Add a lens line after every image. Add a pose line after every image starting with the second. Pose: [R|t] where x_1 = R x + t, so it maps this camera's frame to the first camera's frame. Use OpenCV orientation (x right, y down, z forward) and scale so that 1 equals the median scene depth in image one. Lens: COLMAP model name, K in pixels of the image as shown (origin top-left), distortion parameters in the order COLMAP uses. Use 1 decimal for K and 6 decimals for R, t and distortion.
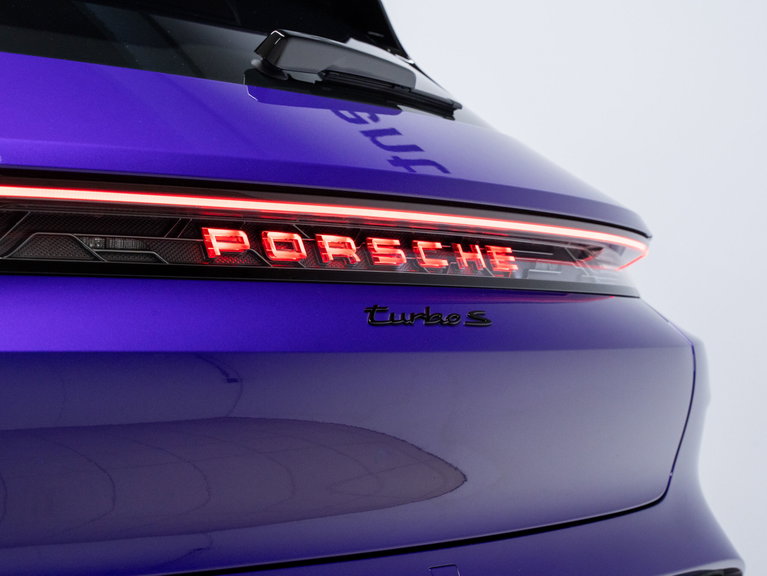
lens RADIAL K [[1876.5, 0, 383.5], [0, 1876.5, 288.0], [0, 0, 1]] dist [0.048613, 0.538197]
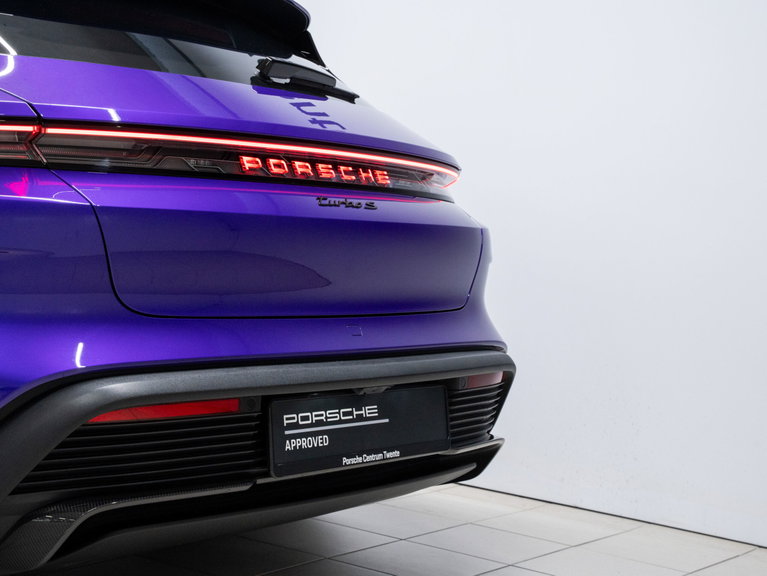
lens RADIAL K [[1360.1, 0, 383.5], [0, 1360.1, 288.0], [0, 0, 1]] dist [-0.011743, -0.103223]
pose [[0.996970, 0.002939, 0.077727, -0.046203], [-0.006635, 0.998857, 0.047335, 0.034174], [-0.077499, -0.047707, 0.995850, -0.420004]]
